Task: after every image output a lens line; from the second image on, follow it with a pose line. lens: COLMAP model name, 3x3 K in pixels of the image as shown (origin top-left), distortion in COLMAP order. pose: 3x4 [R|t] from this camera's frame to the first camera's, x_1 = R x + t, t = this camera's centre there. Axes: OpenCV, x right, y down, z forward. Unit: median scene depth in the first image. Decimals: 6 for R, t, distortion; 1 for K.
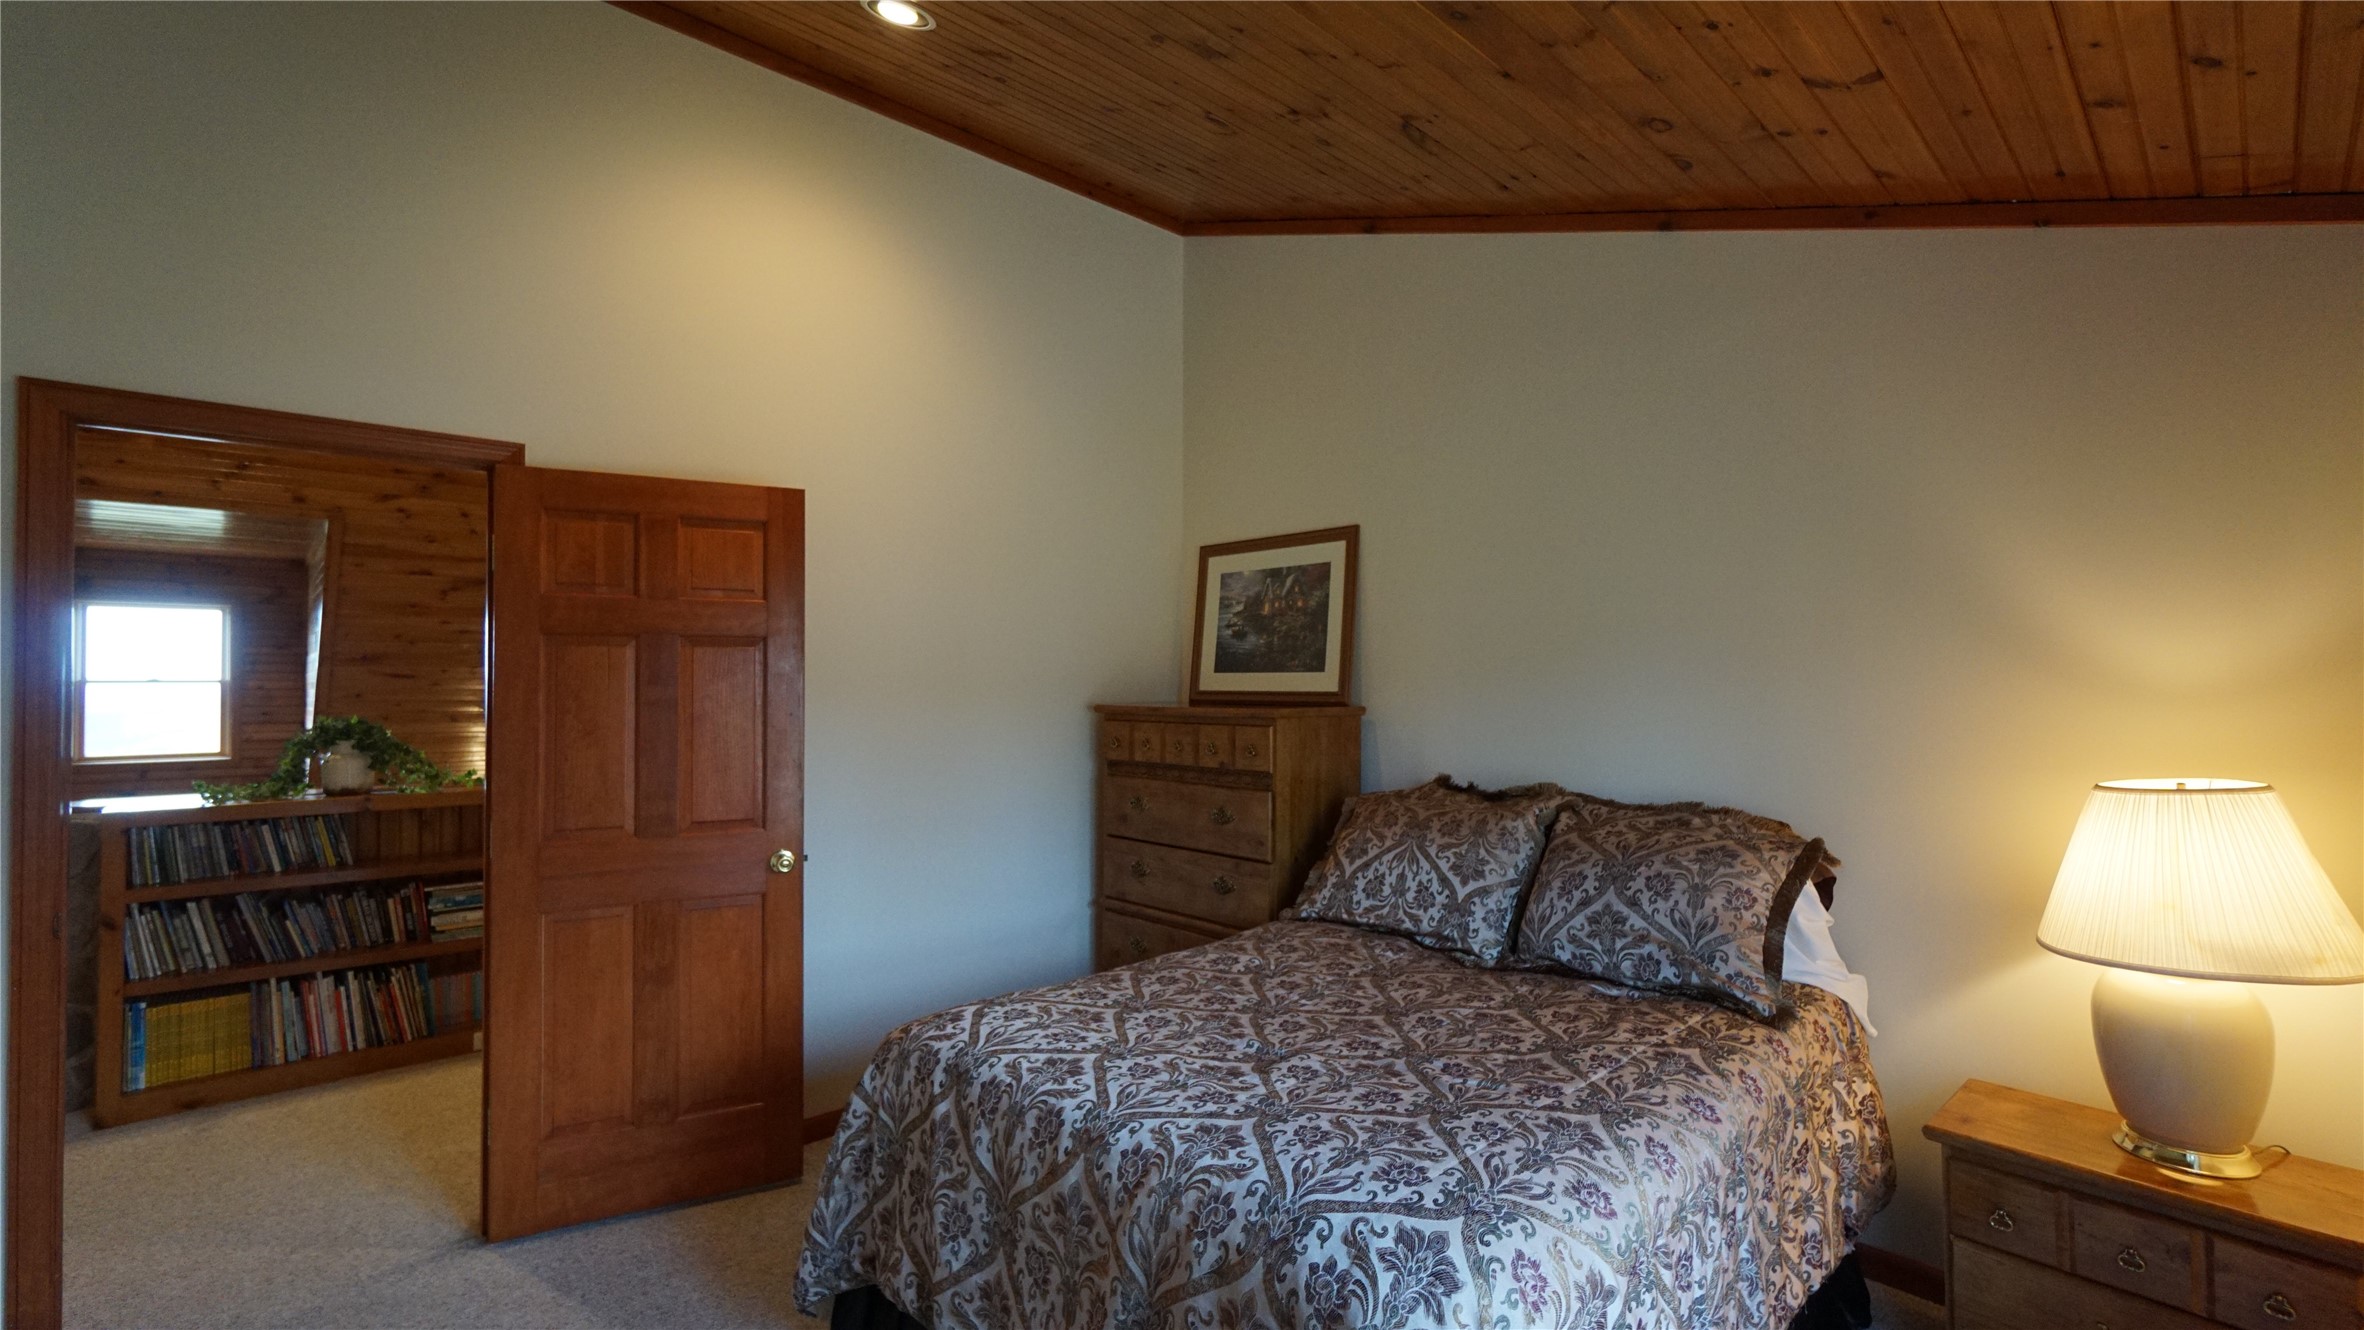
lens RADIAL K [[1013.4, 0, 1177.0], [0, 1013.4, 680.4], [0, 0, 1]] dist [-0.009065, 0.002143]
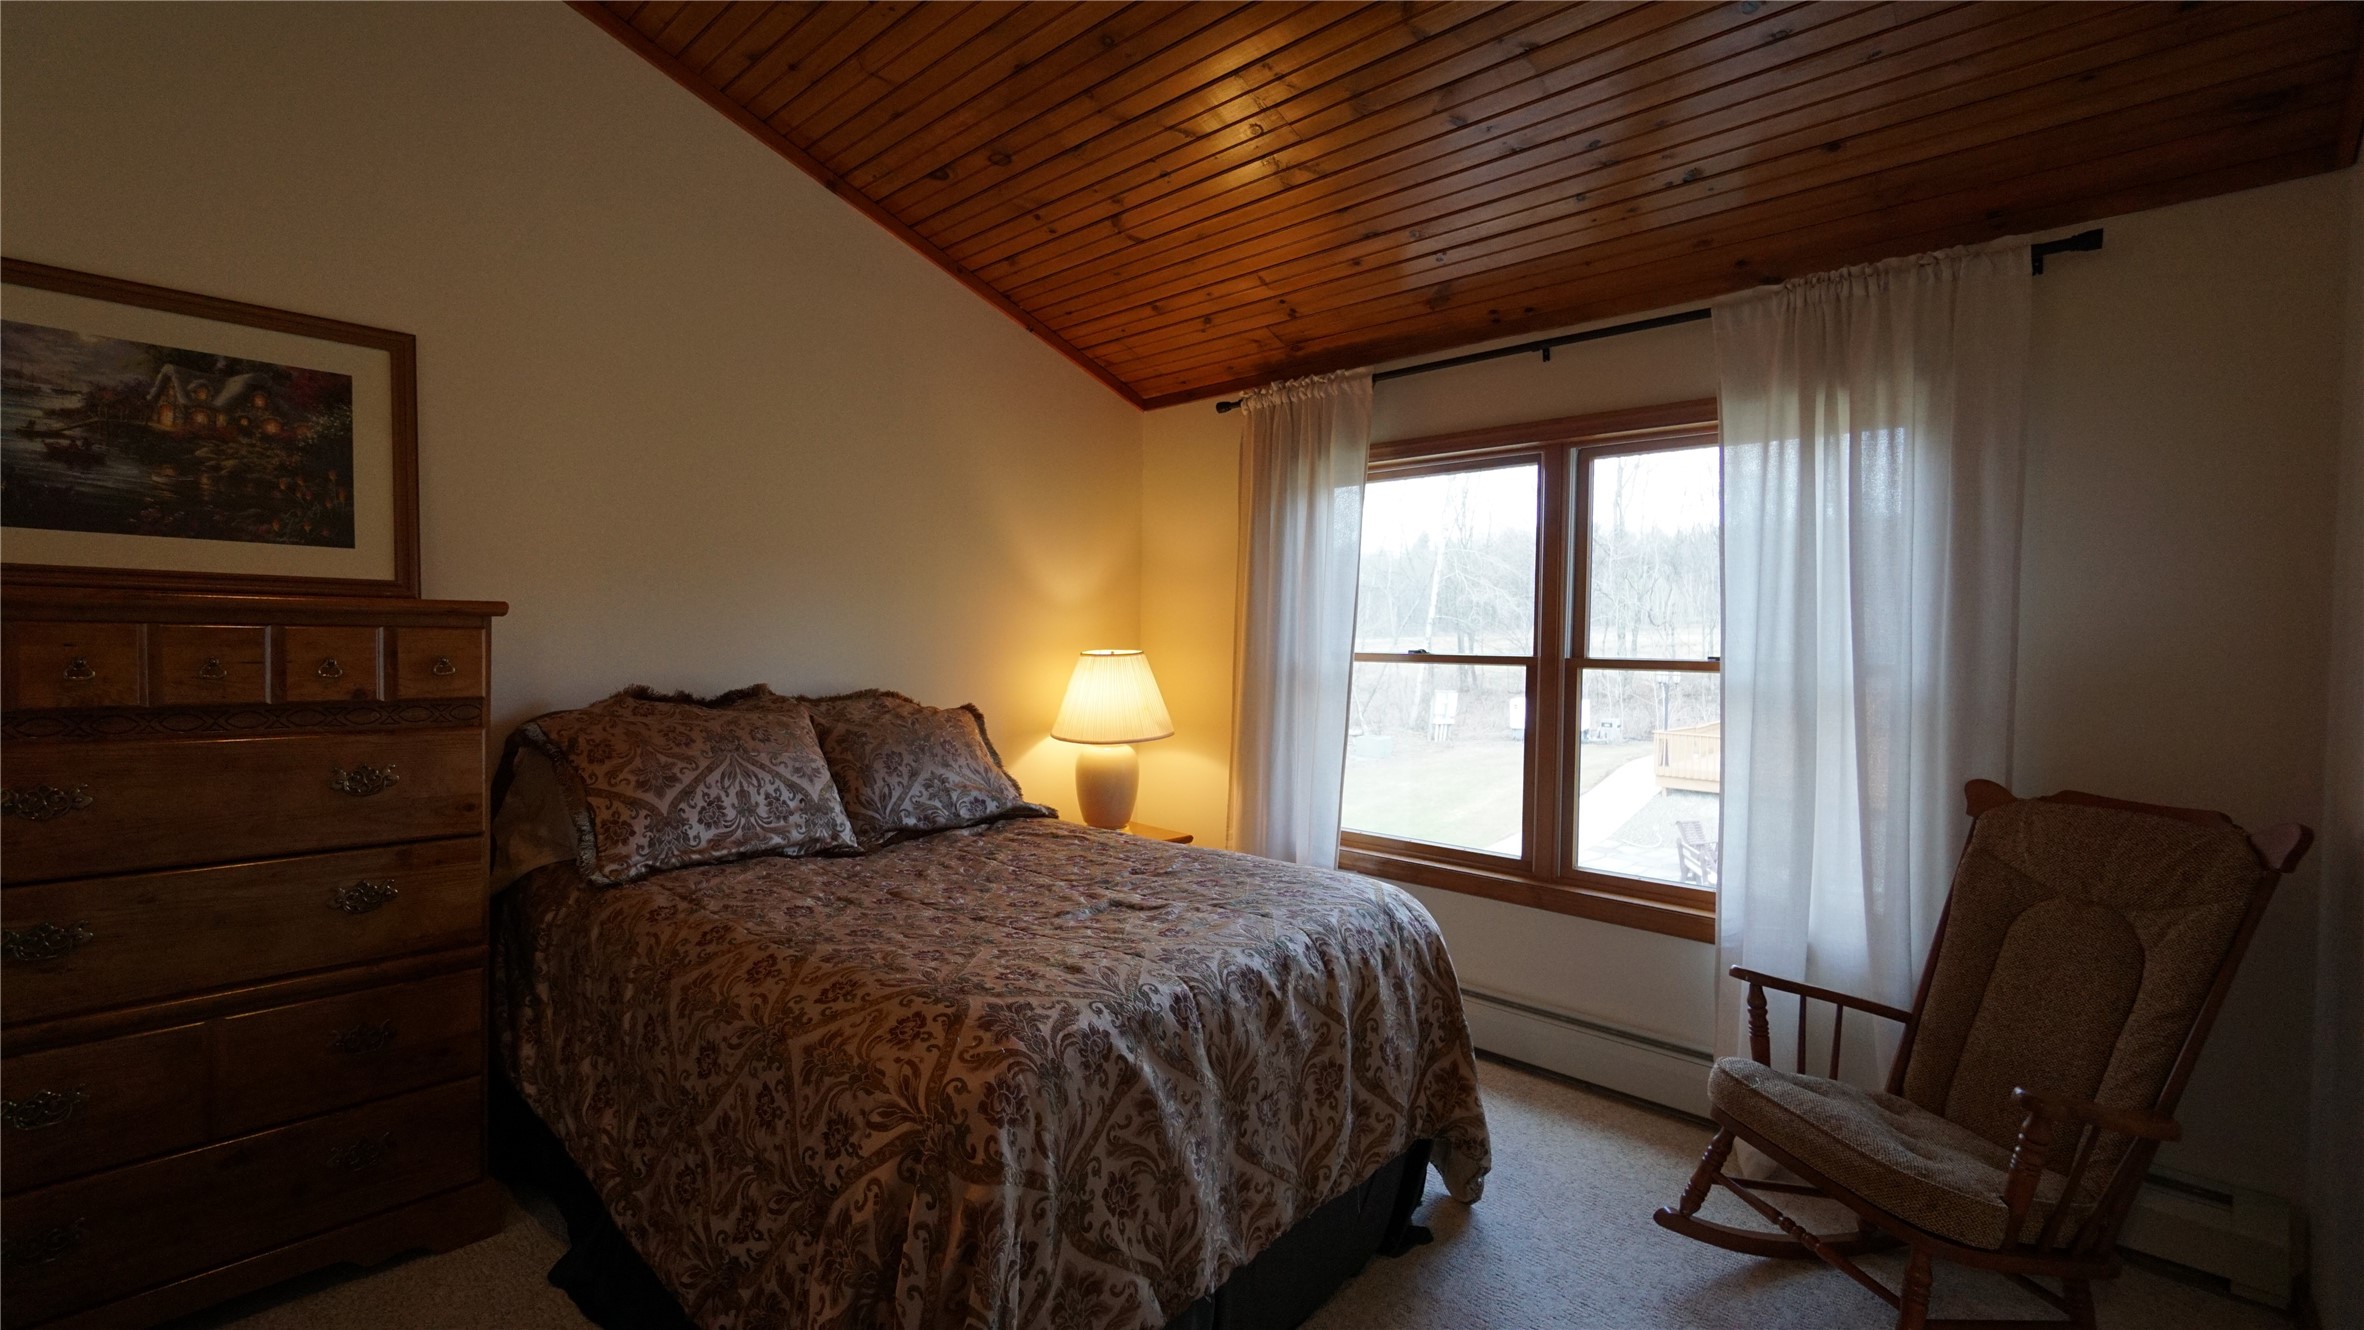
lens RADIAL K [[1013.4, 0, 1177.2], [0, 1013.4, 658.6], [0, 0, 1]] dist [-0.009065, 0.002143]
pose [[-0.074843, -0.024935, 0.996884, -0.670108], [-0.024376, 0.999434, 0.023169, 0.043461], [-0.996897, -0.022566, -0.075408, 0.666844]]
